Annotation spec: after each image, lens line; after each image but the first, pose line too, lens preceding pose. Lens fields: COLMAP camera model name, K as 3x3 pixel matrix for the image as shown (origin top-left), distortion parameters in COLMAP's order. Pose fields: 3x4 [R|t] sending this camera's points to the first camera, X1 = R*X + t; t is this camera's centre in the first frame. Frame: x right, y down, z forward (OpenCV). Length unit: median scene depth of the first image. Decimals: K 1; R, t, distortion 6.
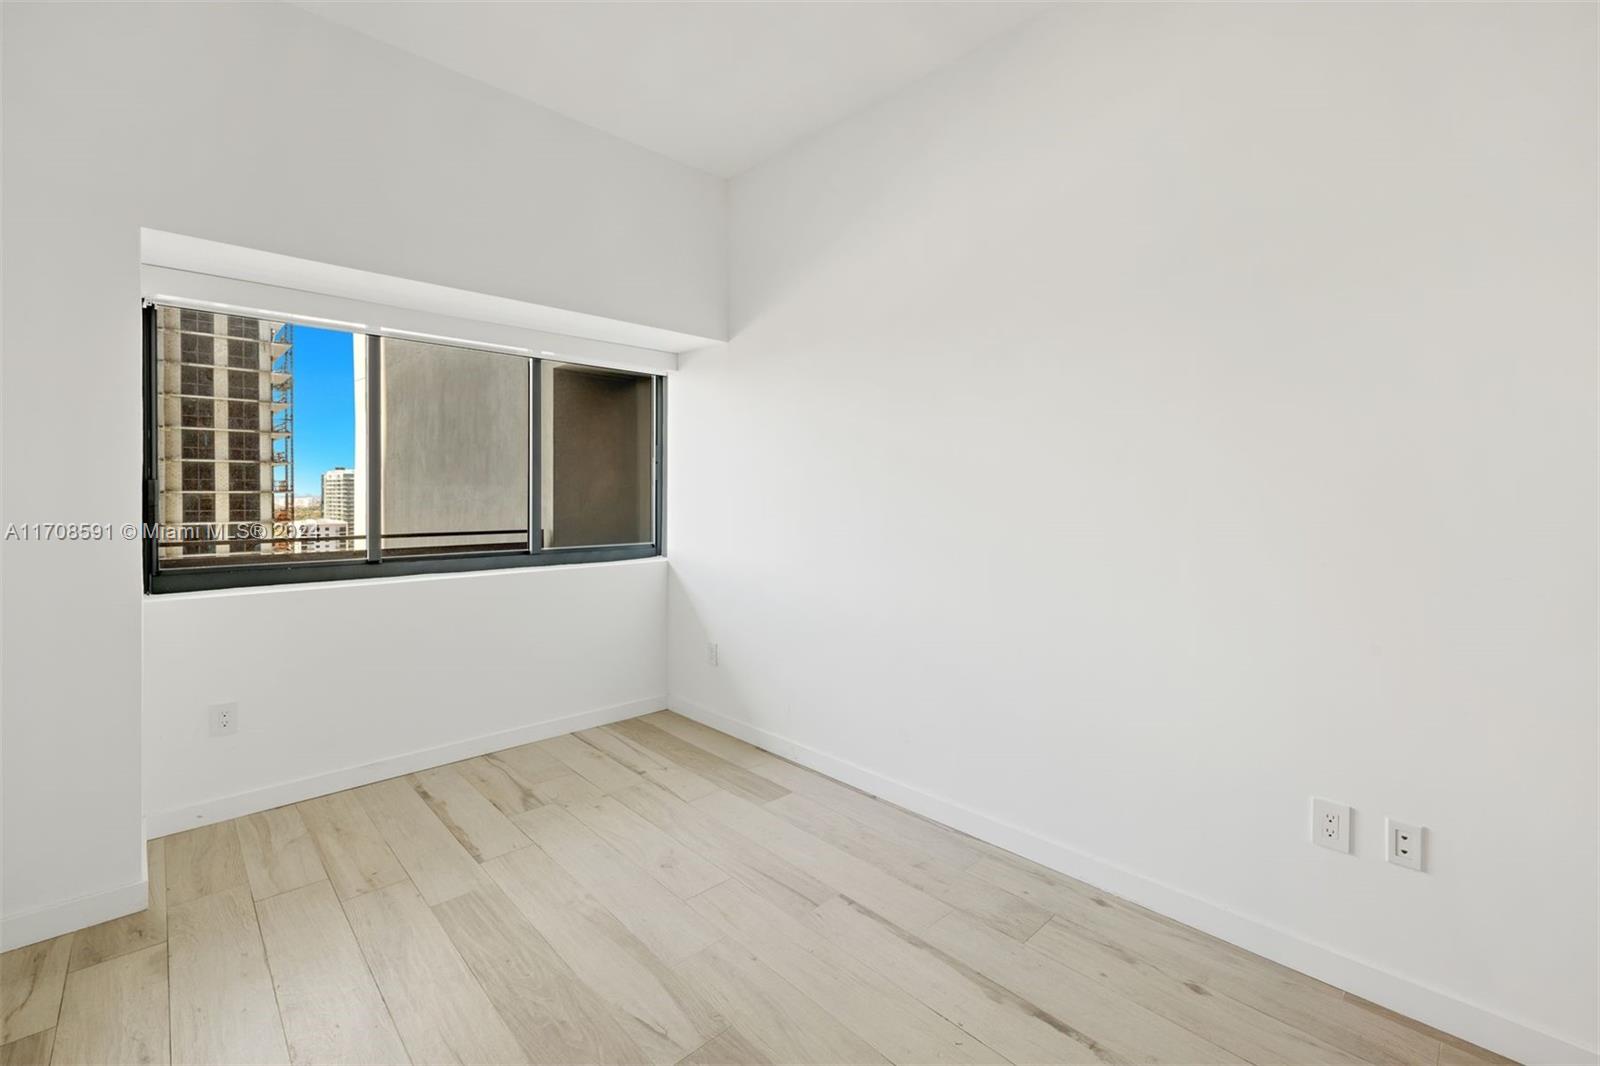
lens RADIAL K [[689.4, 0, 797.5], [0, 689.4, 489.3], [0, 0, 1]] dist [-0.001690, -0.000073]
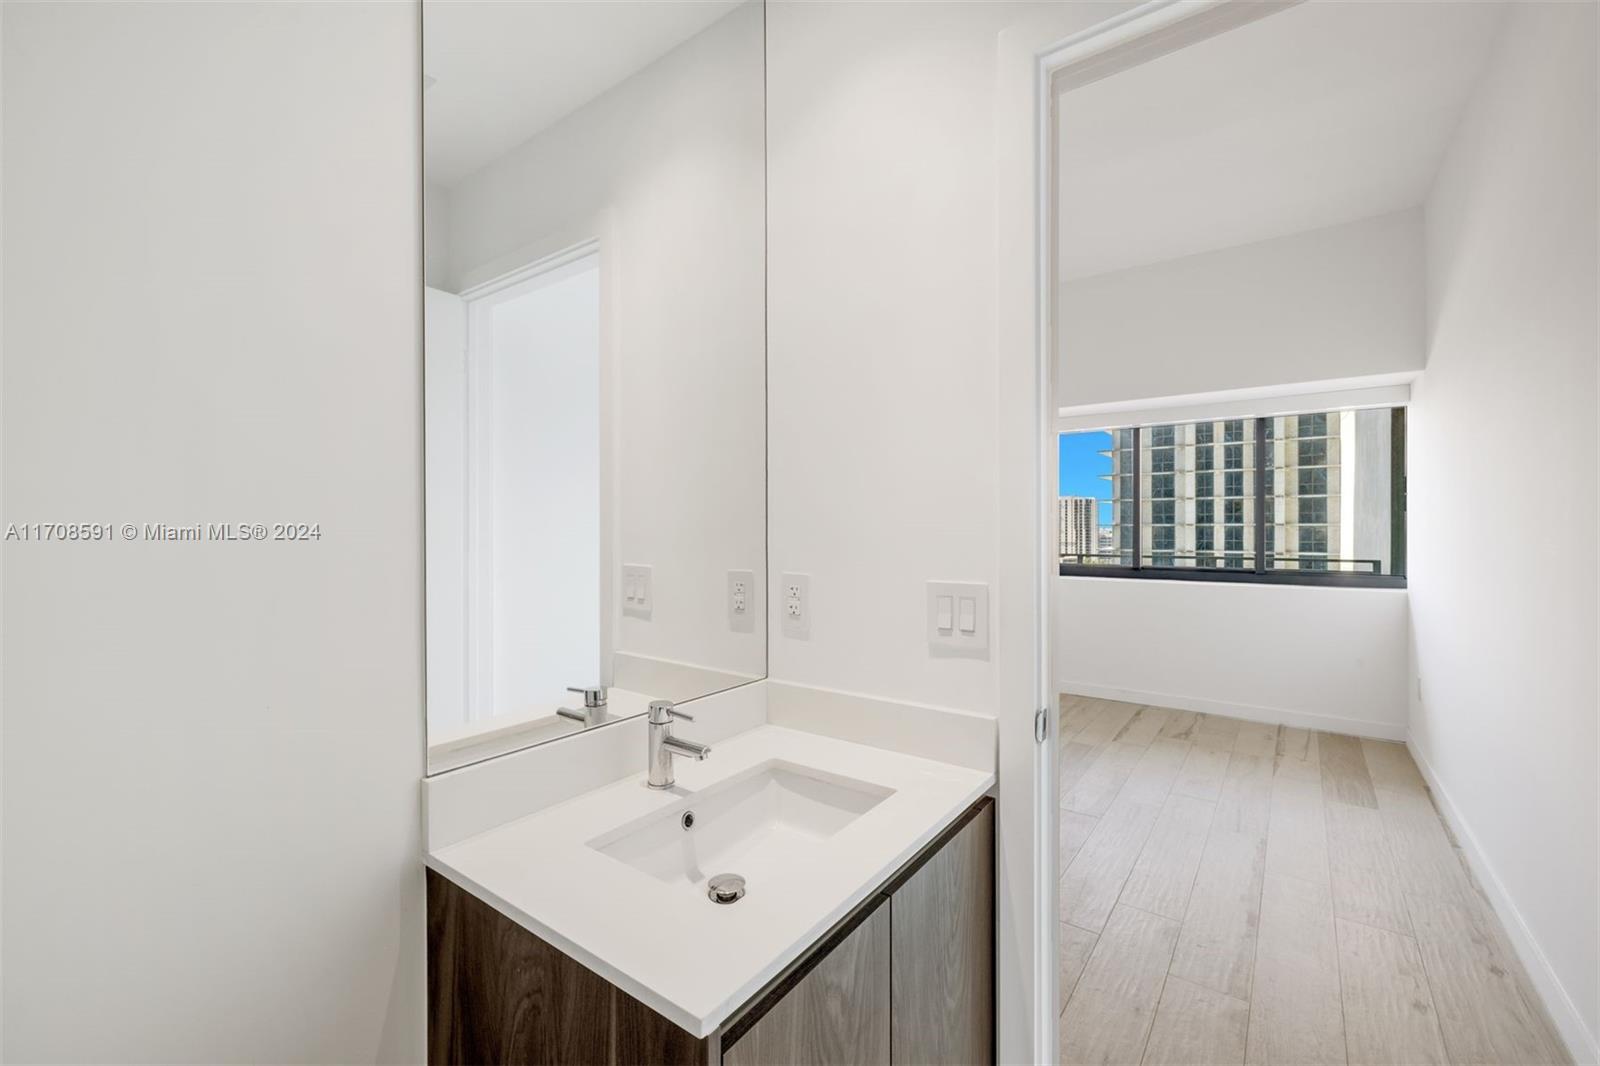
lens RADIAL K [[678.8, 0, 803.7], [0, 678.8, 524.0], [0, 0, 1]] dist [0.002890, 0.000192]
pose [[0.191080, 0.002309, -0.981572, 0.796558], [0.000415, 0.999997, 0.002433, -0.000064], [0.981574, -0.000872, 0.191079, -0.056985]]
